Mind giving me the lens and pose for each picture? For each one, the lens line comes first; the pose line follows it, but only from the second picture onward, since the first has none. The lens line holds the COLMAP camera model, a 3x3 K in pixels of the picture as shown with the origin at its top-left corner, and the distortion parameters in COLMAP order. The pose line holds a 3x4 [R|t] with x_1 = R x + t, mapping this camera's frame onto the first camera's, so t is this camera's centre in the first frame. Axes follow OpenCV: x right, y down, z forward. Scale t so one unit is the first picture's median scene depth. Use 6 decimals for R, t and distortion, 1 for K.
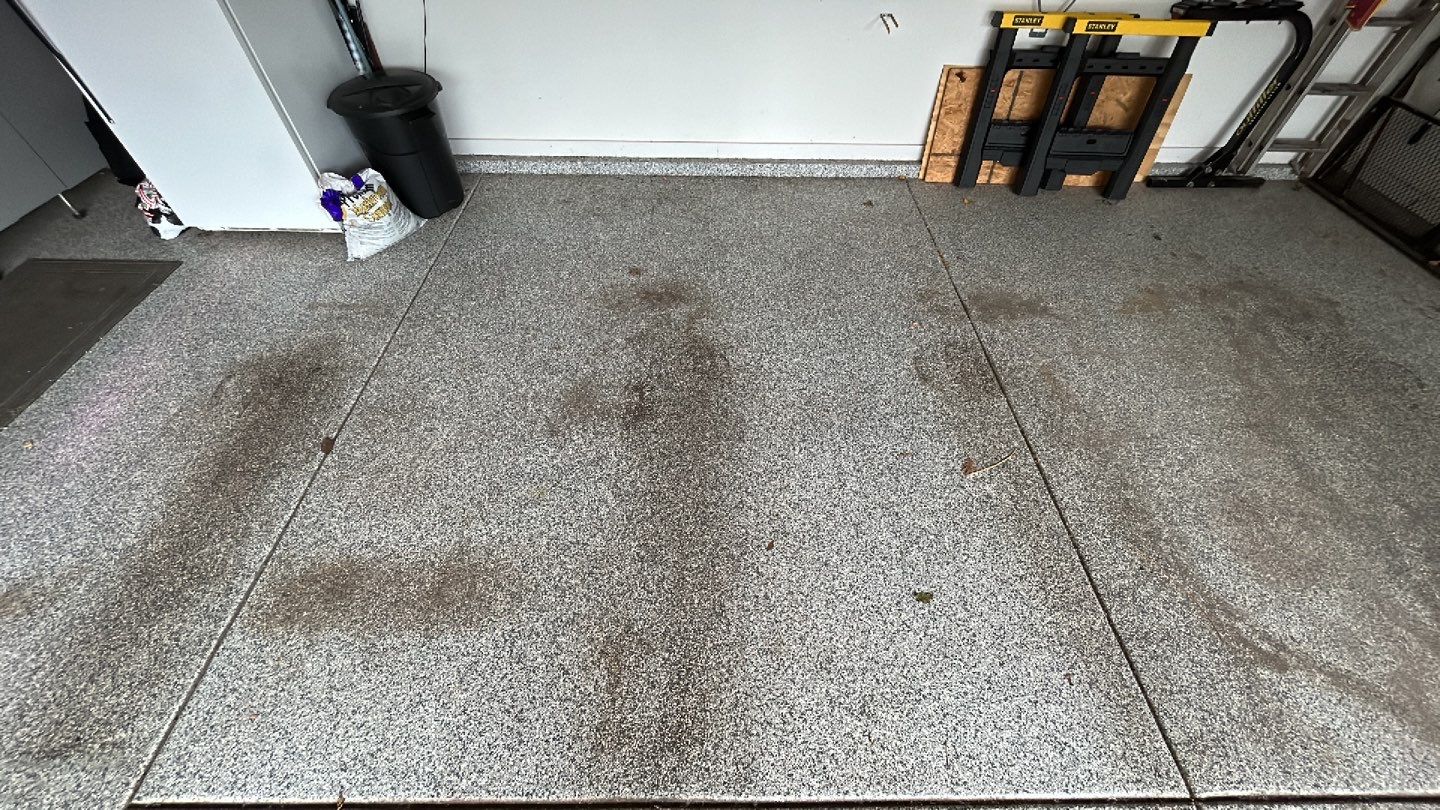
lens RADIAL K [[560.2, 0, 718.8], [0, 560.2, 402.9], [0, 0, 1]] dist [-0.000394, 0.000354]
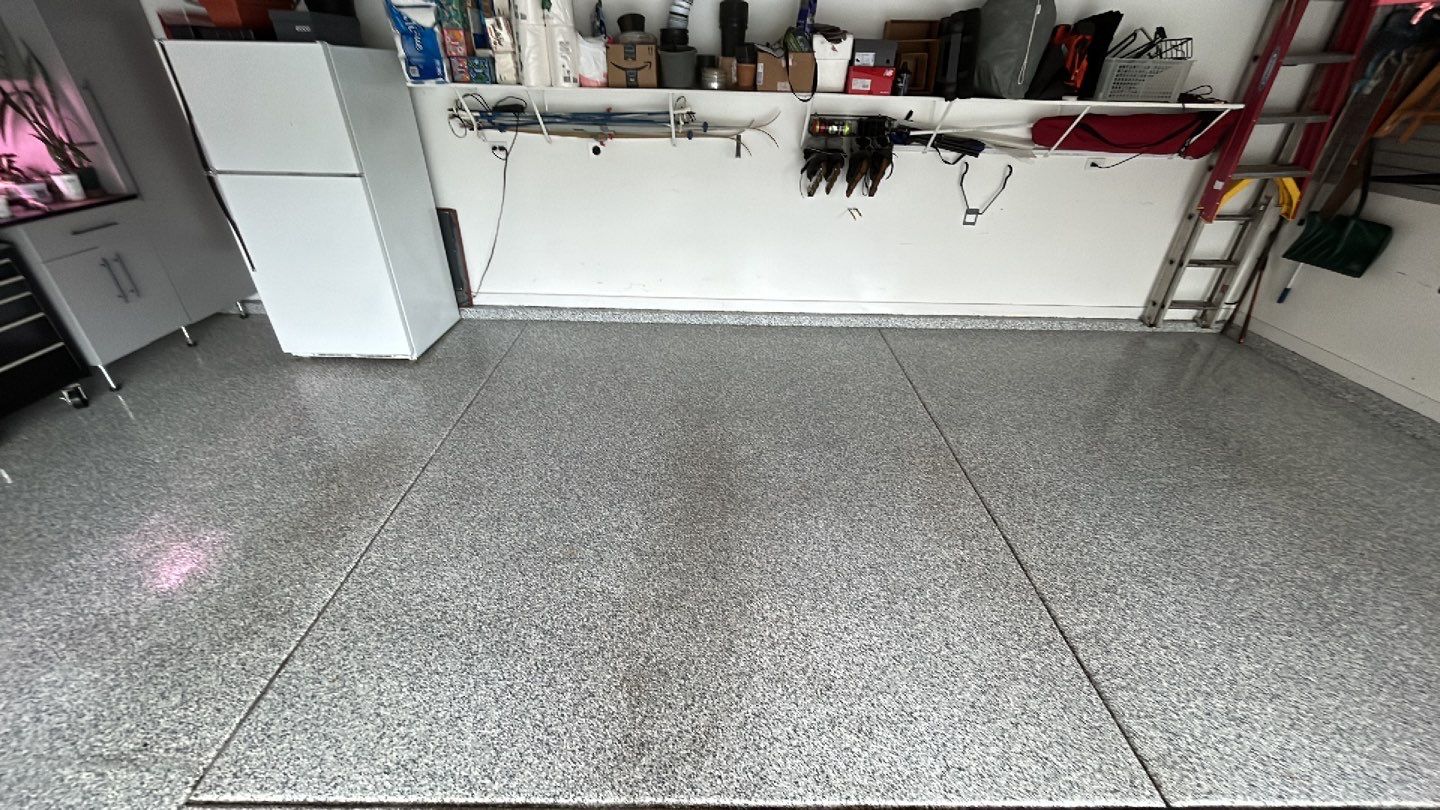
lens RADIAL K [[560.2, 0, 718.1], [0, 560.2, 404.6], [0, 0, 1]] dist [-0.000394, 0.000354]
pose [[0.999947, 0.009811, 0.003246, -0.029708], [-0.008426, 0.955922, -0.293501, 0.241152], [-0.005983, 0.293458, 0.955953, -0.217988]]
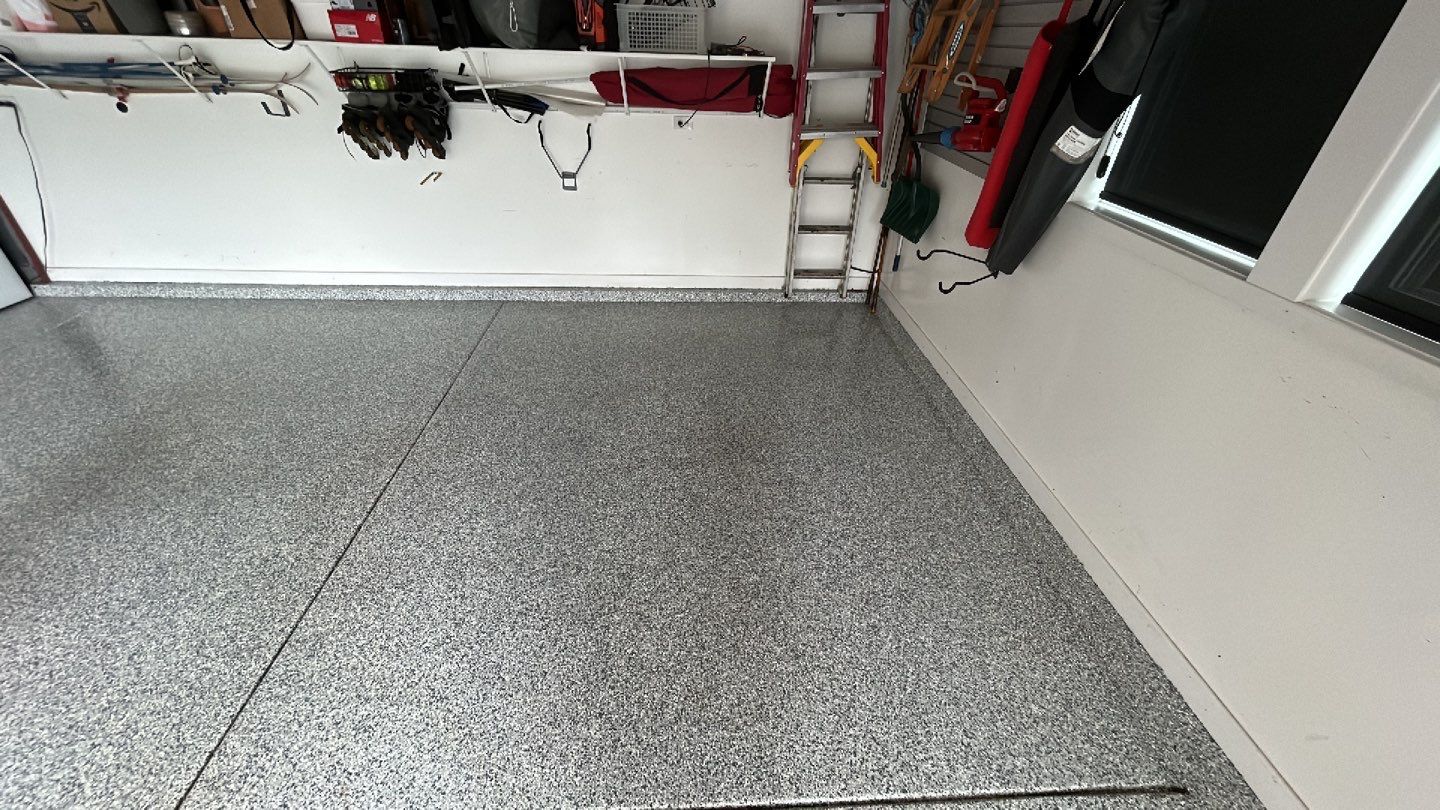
lens RADIAL K [[560.2, 0, 715.1], [0, 560.2, 404.0], [0, 0, 1]] dist [-0.000394, 0.000354]
pose [[0.998952, -0.009095, 0.044868, 1.491513], [0.020083, 0.967790, -0.250957, 0.203331], [-0.041140, 0.251594, 0.966958, -0.144091]]
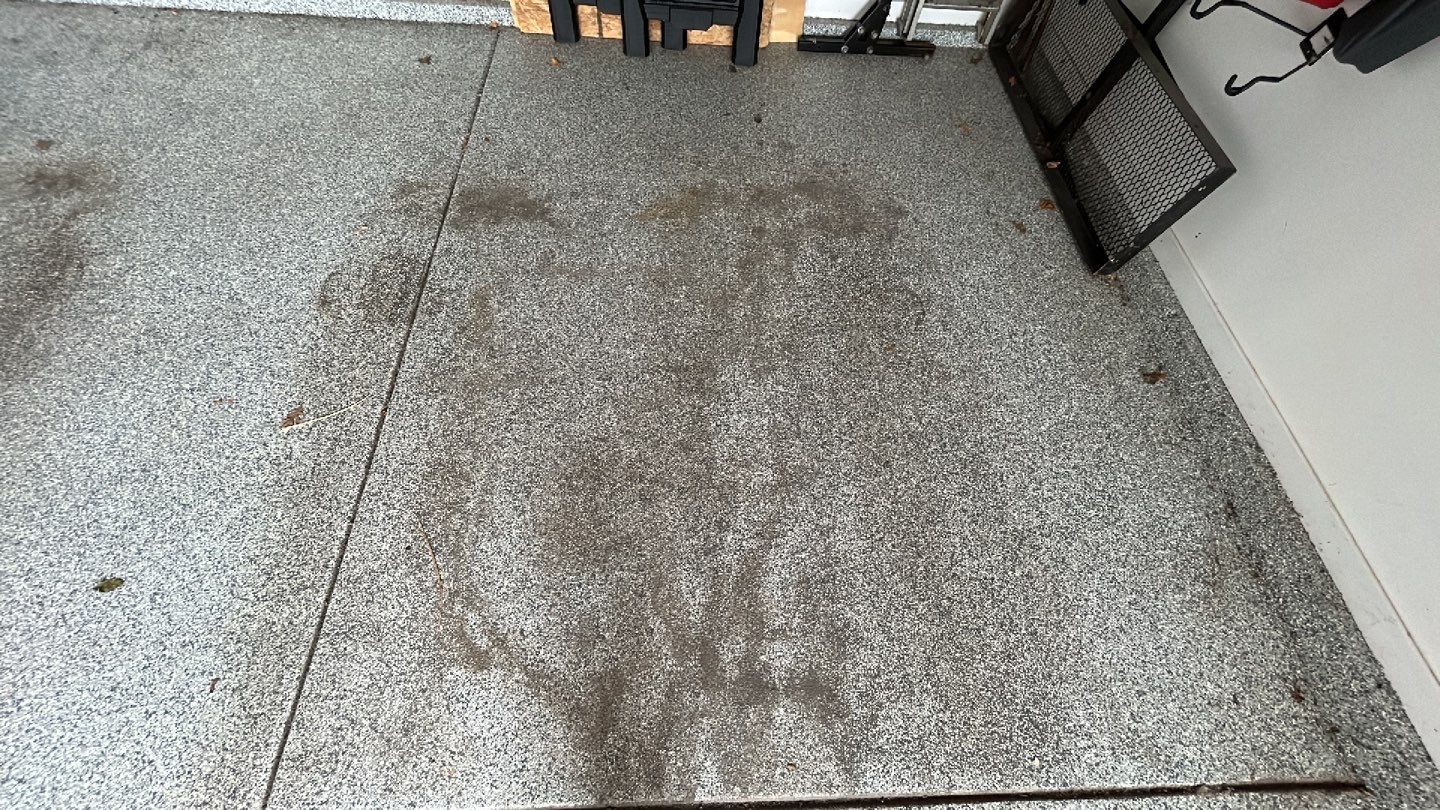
lens RADIAL K [[560.2, 0, 714.8], [0, 560.2, 404.1], [0, 0, 1]] dist [-0.000394, 0.000354]
pose [[0.998823, 0.011177, 0.047193, 1.273257], [-0.021202, 0.975801, 0.217631, -0.123539], [-0.043619, -0.218375, 0.974890, 0.208525]]
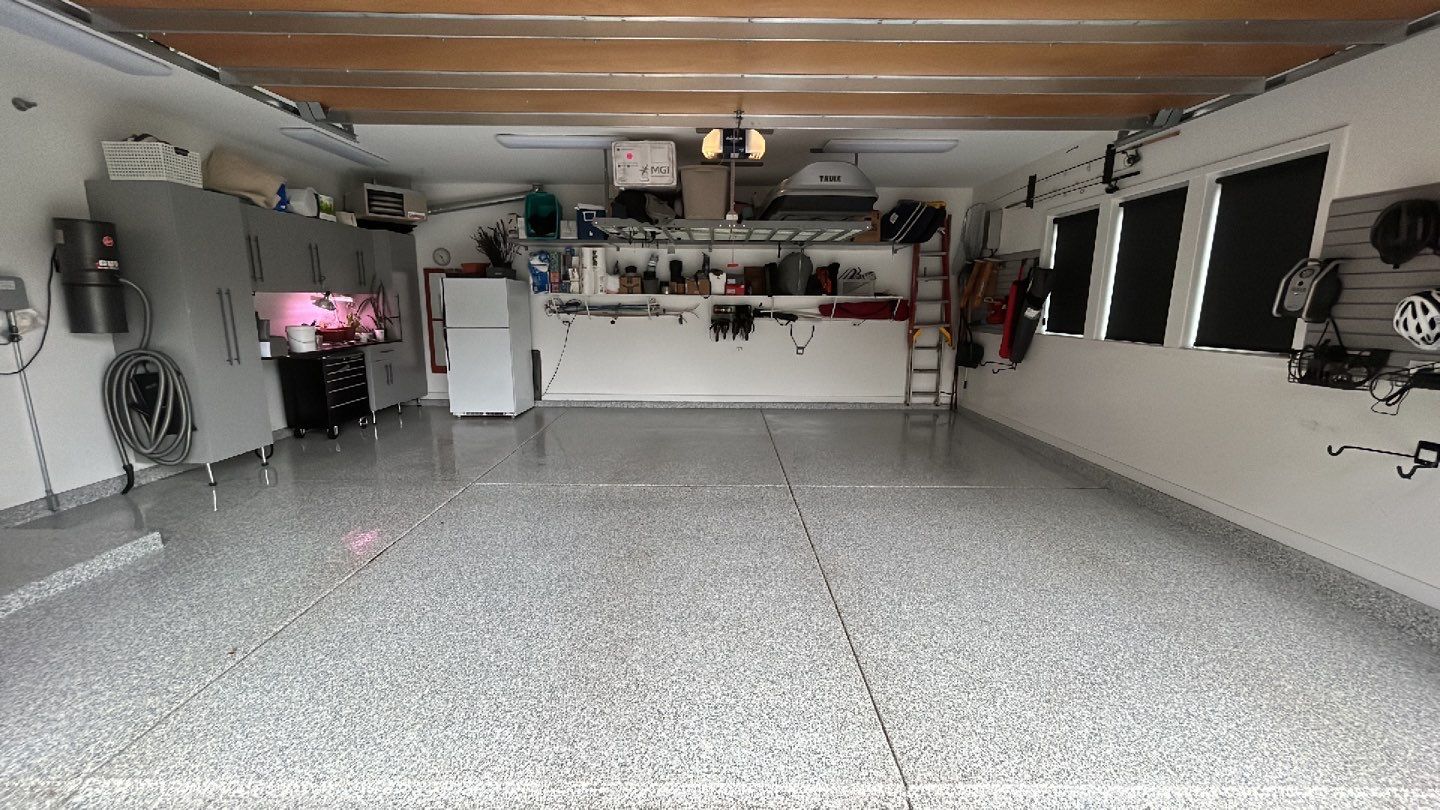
lens RADIAL K [[560.2, 0, 716.5], [0, 560.2, 408.7], [0, 0, 1]] dist [-0.000394, 0.000354]
pose [[0.999980, -0.004107, -0.004709, 0.356117], [0.000405, 0.794609, -0.607122, 1.978516], [0.006236, 0.607108, 0.794595, -1.598763]]
